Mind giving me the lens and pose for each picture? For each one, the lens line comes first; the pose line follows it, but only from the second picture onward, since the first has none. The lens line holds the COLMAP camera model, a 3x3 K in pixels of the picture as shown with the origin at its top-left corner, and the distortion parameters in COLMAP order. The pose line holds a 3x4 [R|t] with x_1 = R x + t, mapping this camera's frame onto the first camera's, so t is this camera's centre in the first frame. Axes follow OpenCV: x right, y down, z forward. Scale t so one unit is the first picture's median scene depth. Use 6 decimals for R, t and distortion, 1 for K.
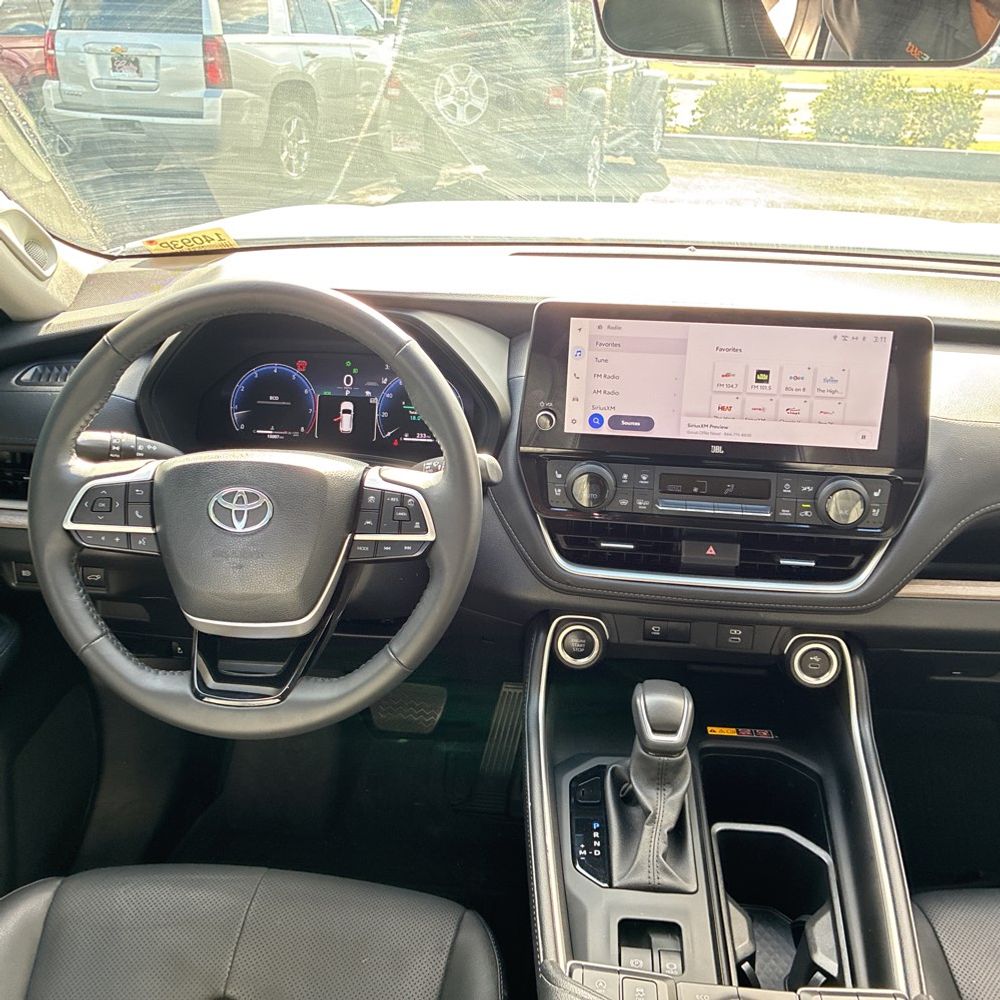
lens RADIAL K [[1021.6, 0, 497.7], [0, 1021.6, 485.3], [0, 0, 1]] dist [0.011687, -0.018854]
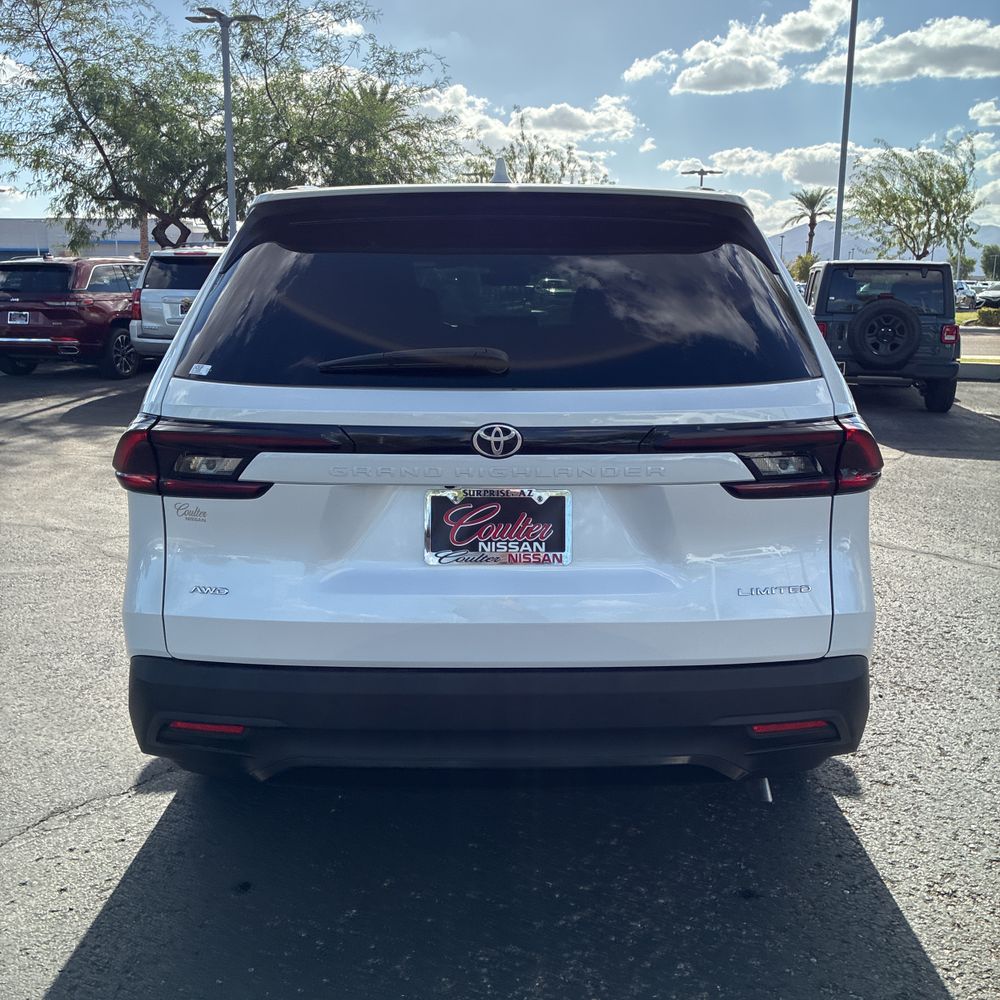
lens RADIAL K [[1034.1, 0, 523.1], [0, 1034.1, 497.8], [0, 0, 1]] dist [0.026103, -0.002782]
pose [[0.994610, -0.034042, 0.097941, -0.027917], [0.054190, 0.975965, -0.211083, 0.214365], [-0.088401, 0.215253, 0.972549, -0.484126]]
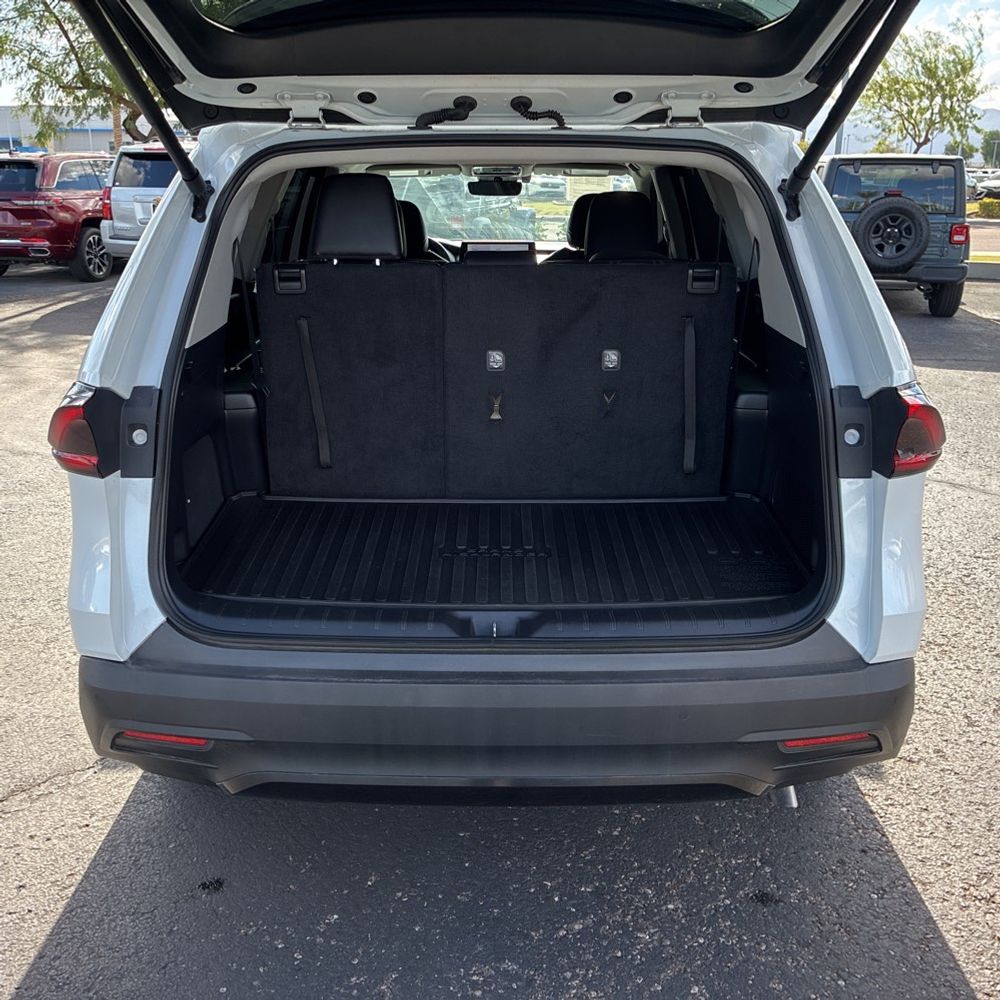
lens RADIAL K [[1031.2, 0, 492.8], [0, 1031.2, 491.8], [0, 0, 1]] dist [0.020745, -0.001622]
pose [[0.995796, -0.042750, 0.081013, -0.027014], [0.052084, 0.991782, -0.116854, 0.186656], [-0.075352, 0.120582, 0.989839, -0.449753]]
